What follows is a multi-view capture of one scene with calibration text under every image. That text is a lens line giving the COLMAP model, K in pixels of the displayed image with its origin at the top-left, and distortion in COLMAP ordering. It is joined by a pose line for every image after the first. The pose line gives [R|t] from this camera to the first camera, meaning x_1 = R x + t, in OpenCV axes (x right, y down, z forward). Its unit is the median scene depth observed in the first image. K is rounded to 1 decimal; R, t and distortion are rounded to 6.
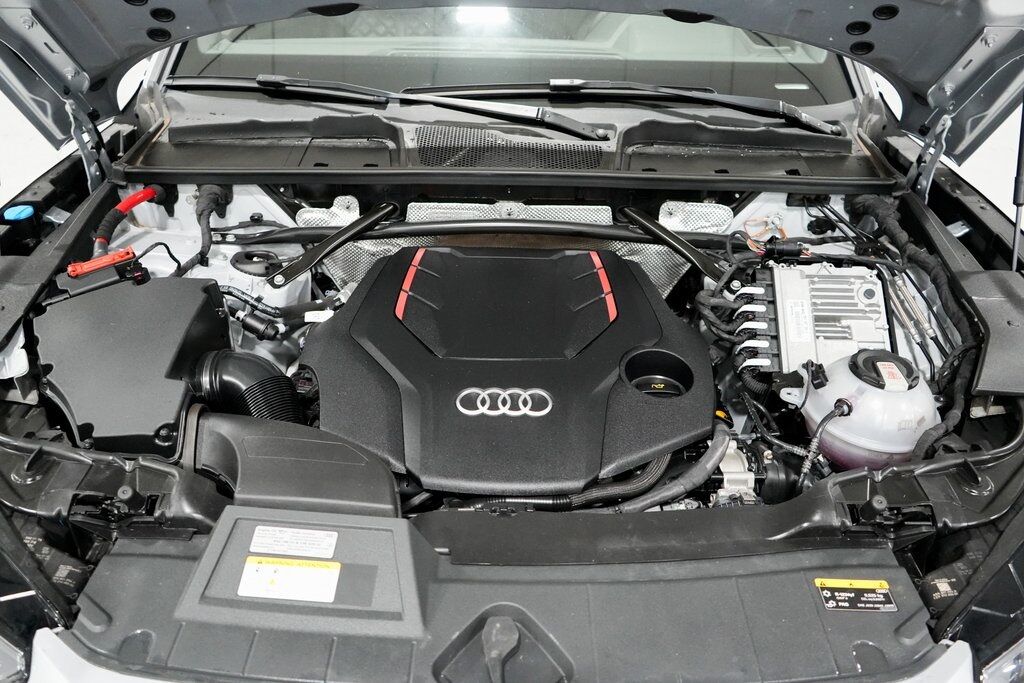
lens RADIAL K [[813.4, 0, 512.0], [0, 813.4, 341.5], [0, 0, 1]] dist [-0.016737, 0.012866]
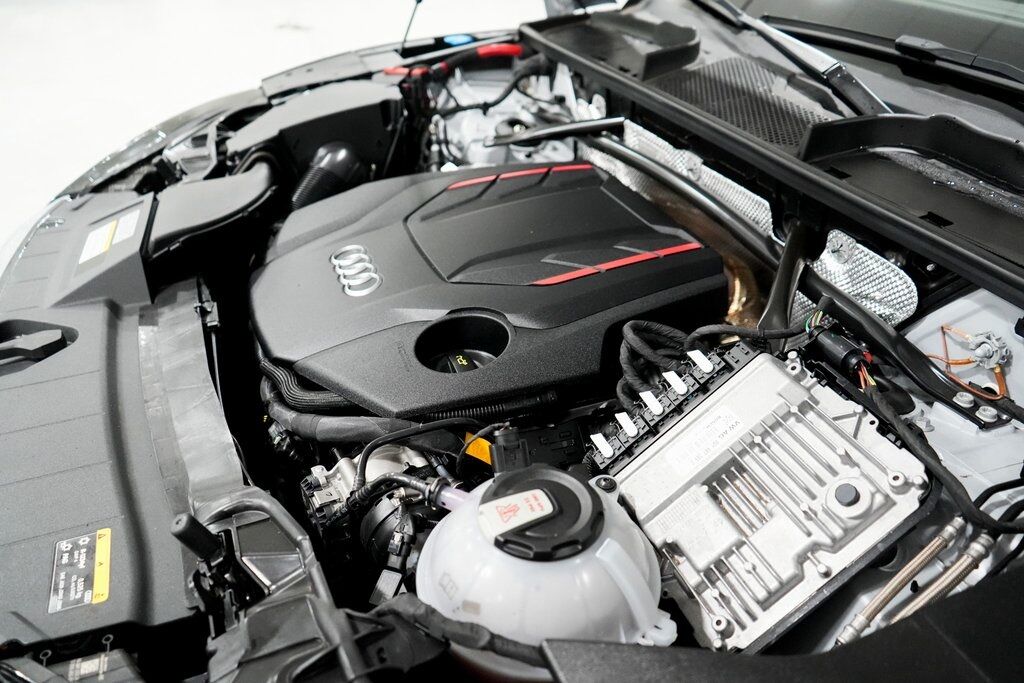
lens RADIAL K [[813.4, 0, 512.0], [0, 813.4, 341.5], [0, 0, 1]] dist [-0.016737, 0.012866]
pose [[0.375257, 0.477642, -0.794381, 0.615436], [-0.487724, 0.830527, 0.268980, -0.145991], [0.788231, 0.286502, 0.544618, 0.491399]]
